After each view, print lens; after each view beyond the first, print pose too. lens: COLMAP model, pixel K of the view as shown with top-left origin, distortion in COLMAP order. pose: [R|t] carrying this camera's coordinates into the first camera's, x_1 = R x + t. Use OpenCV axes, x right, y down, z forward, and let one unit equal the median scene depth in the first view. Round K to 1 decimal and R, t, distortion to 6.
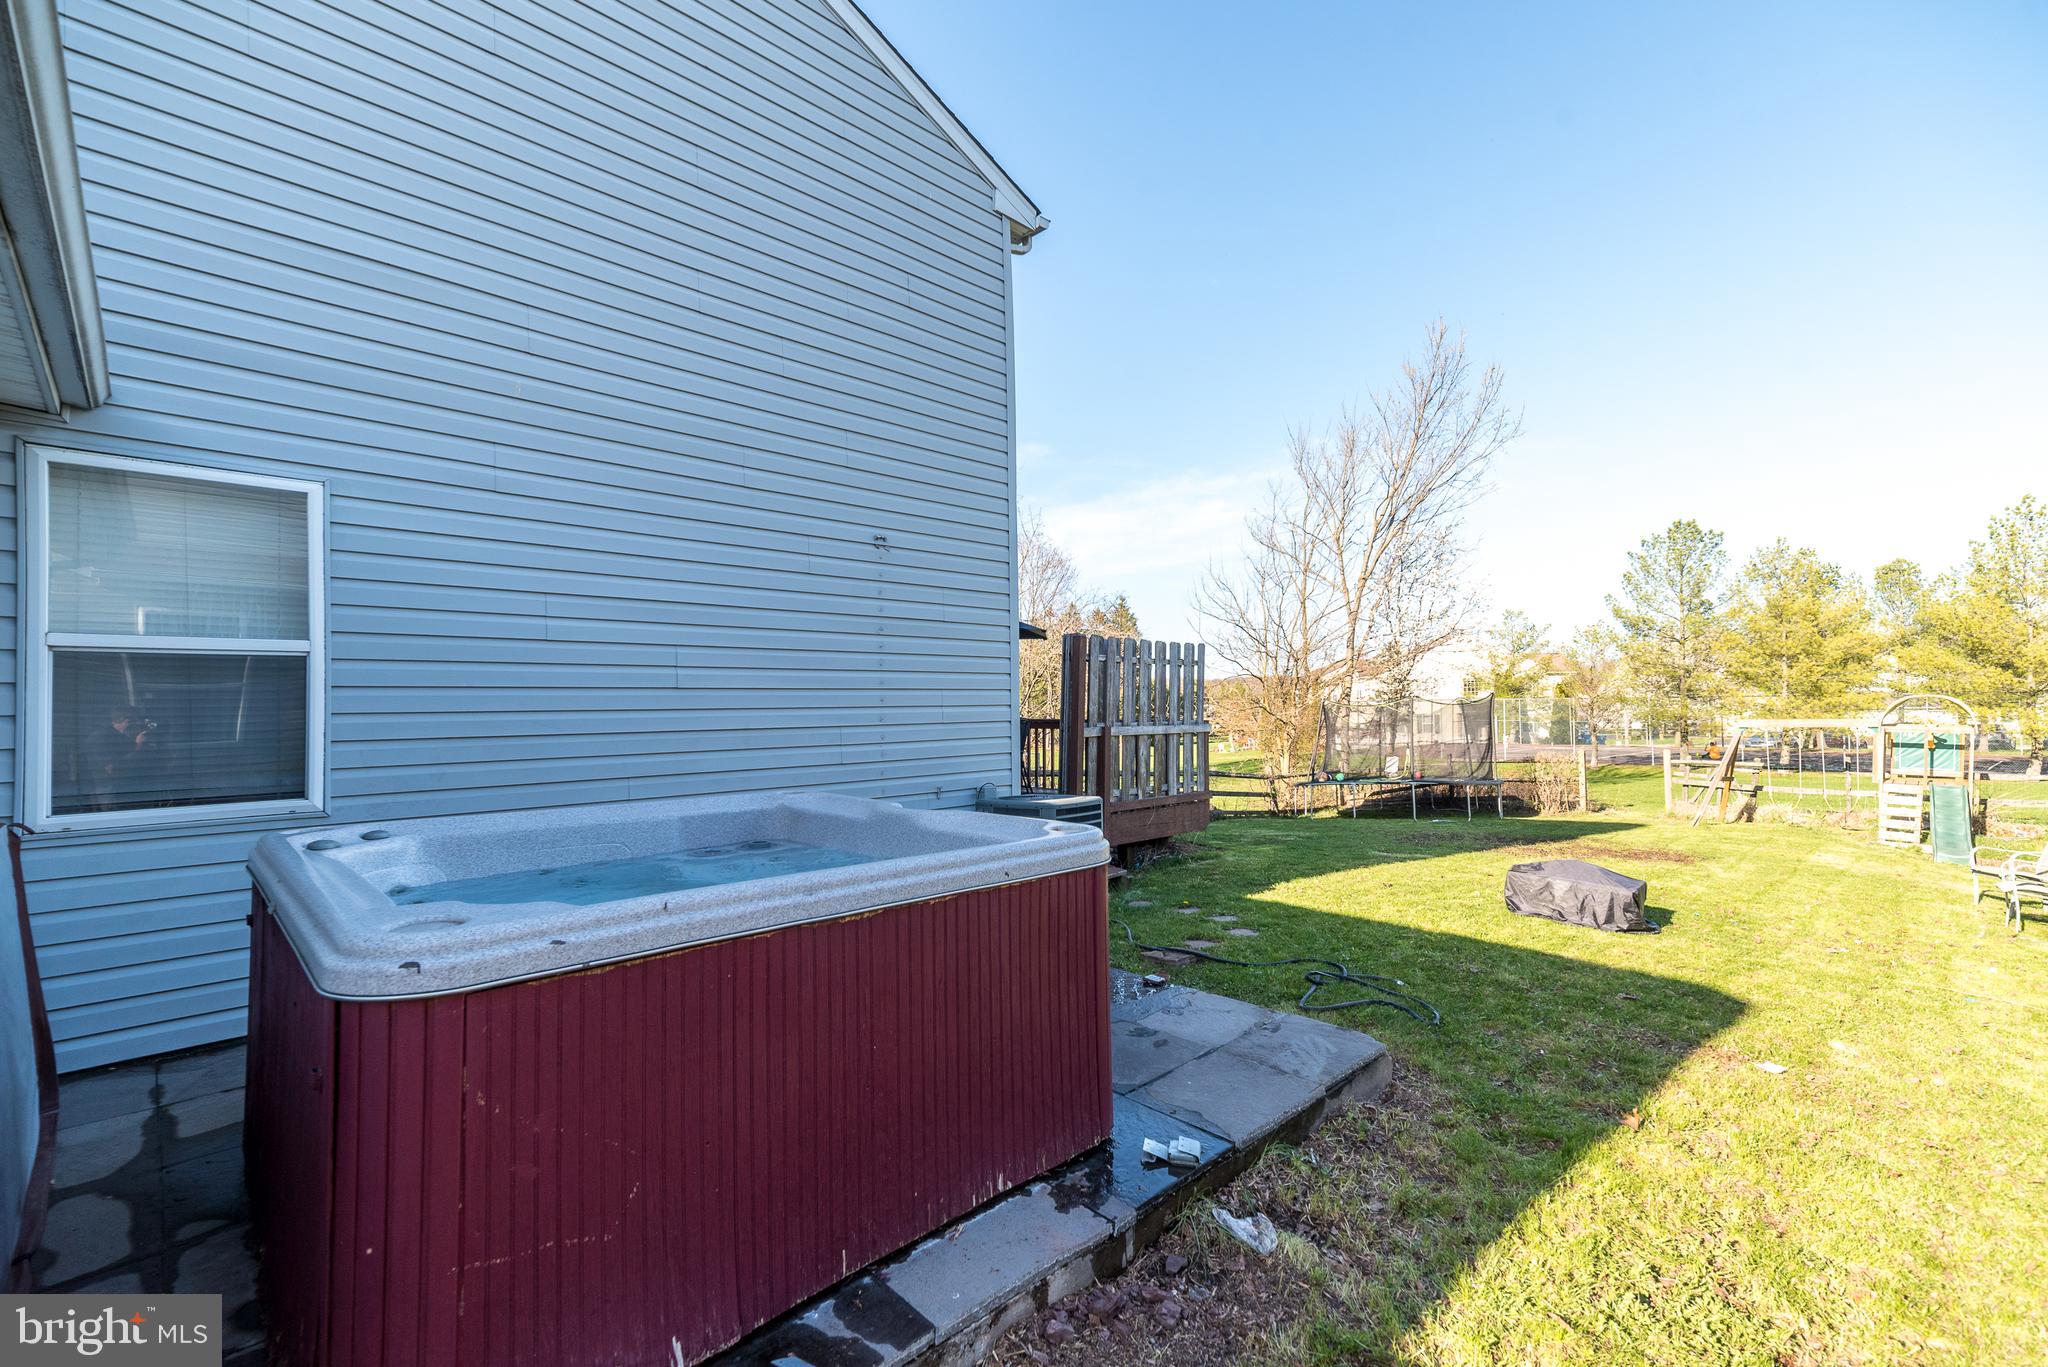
lens RADIAL K [[894.4, 0, 1017.1], [0, 894.4, 671.3], [0, 0, 1]] dist [0.002013, 0.006913]
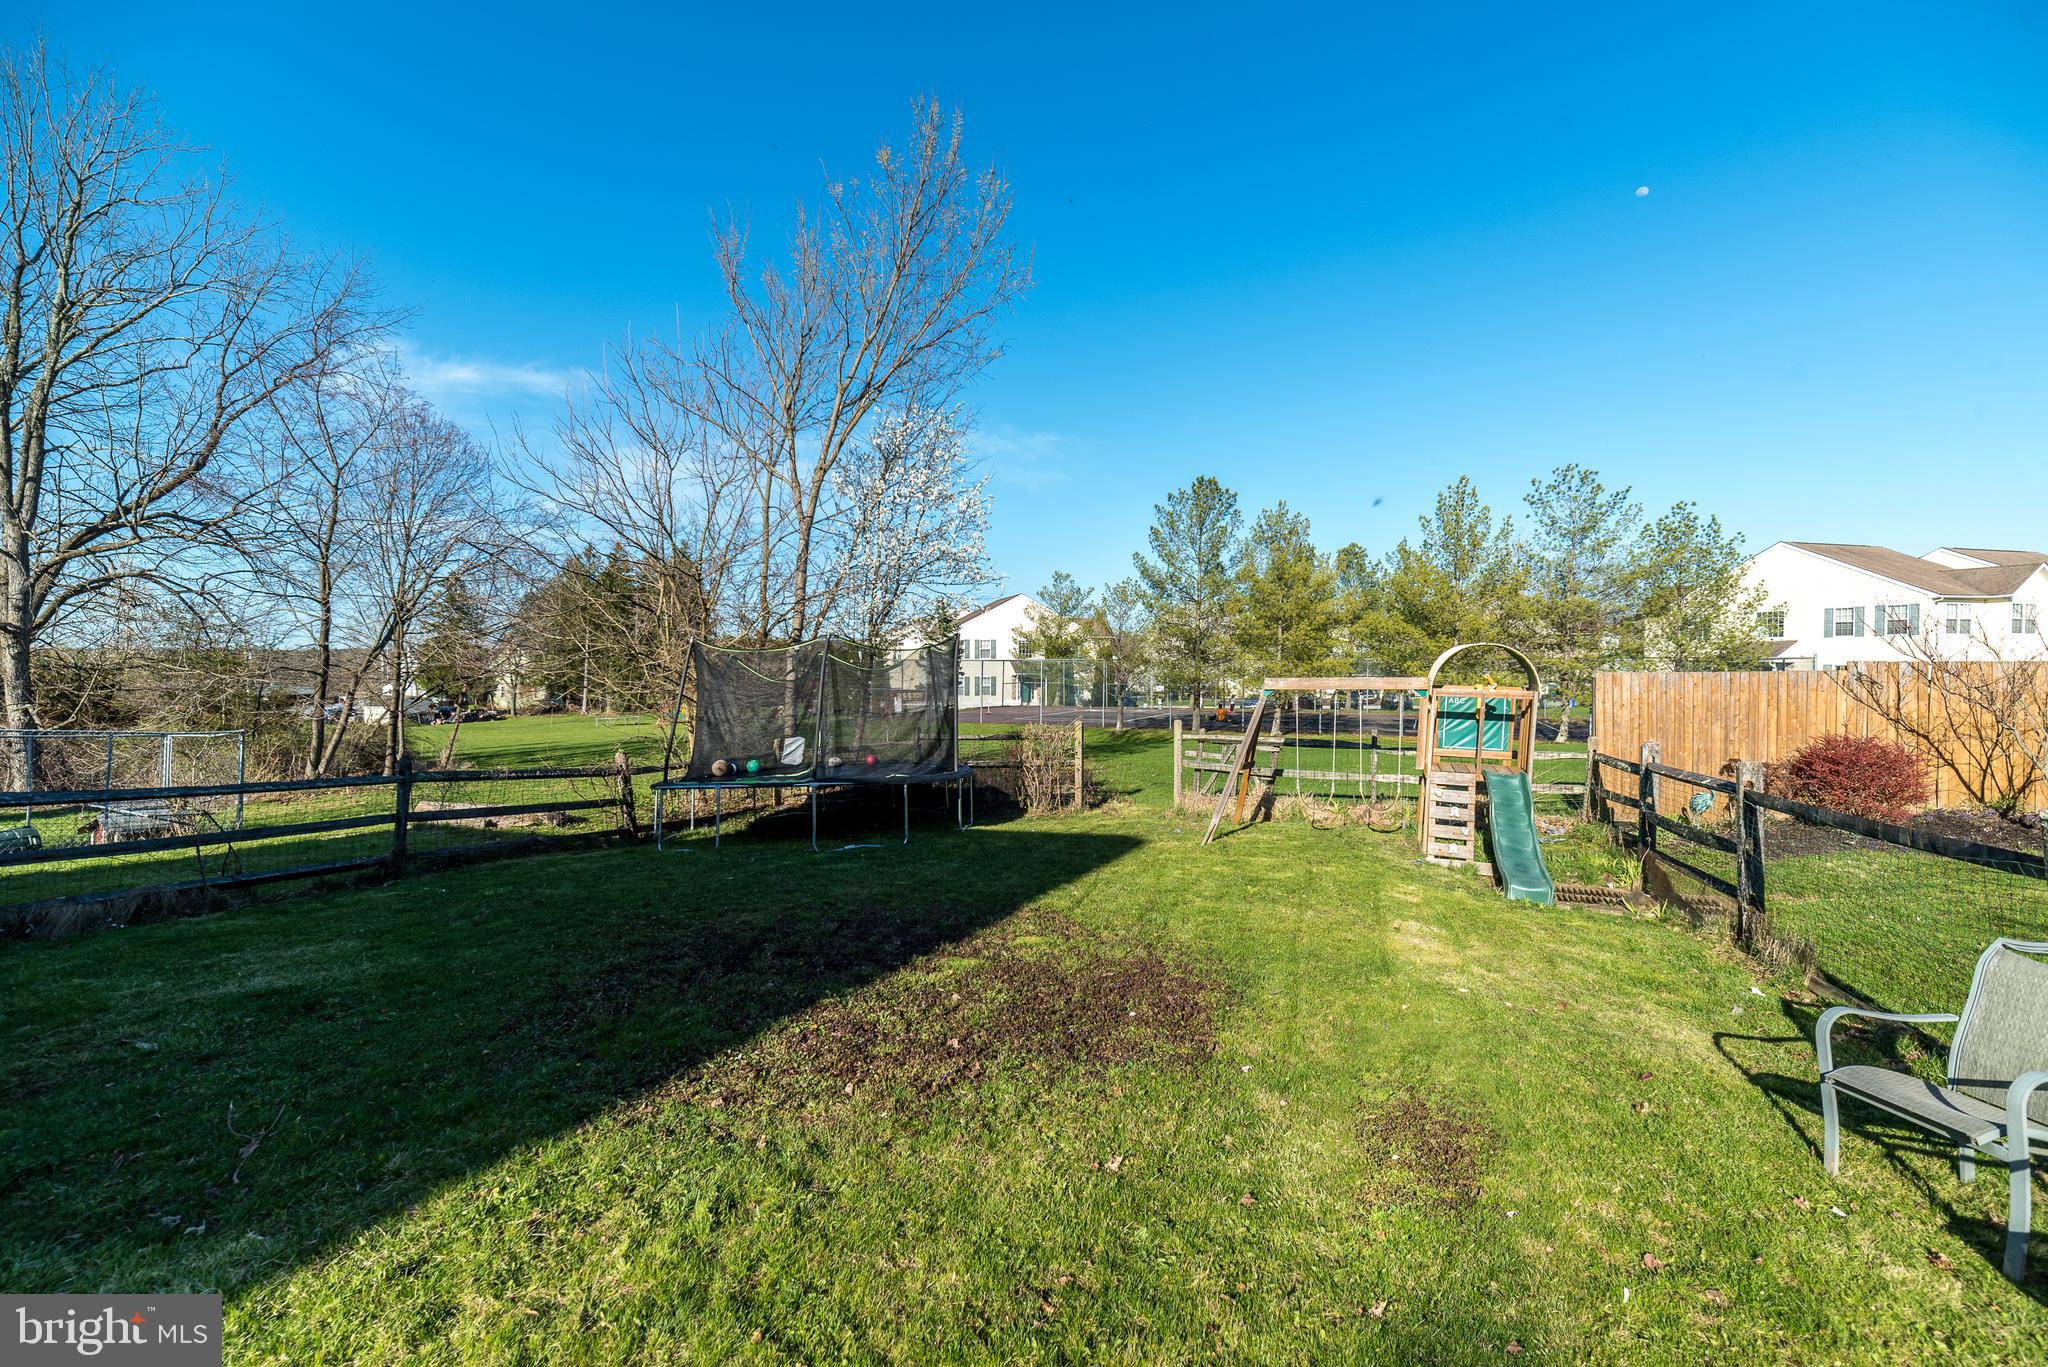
lens RADIAL K [[894.4, 0, 1017.1], [0, 894.4, 671.3], [0, 0, 1]] dist [0.002013, 0.006913]
pose [[0.904331, 0.013086, 0.426631, 0.148501], [-0.031531, 0.998847, 0.036197, 0.012933], [-0.425665, -0.046186, 0.903701, 0.202066]]
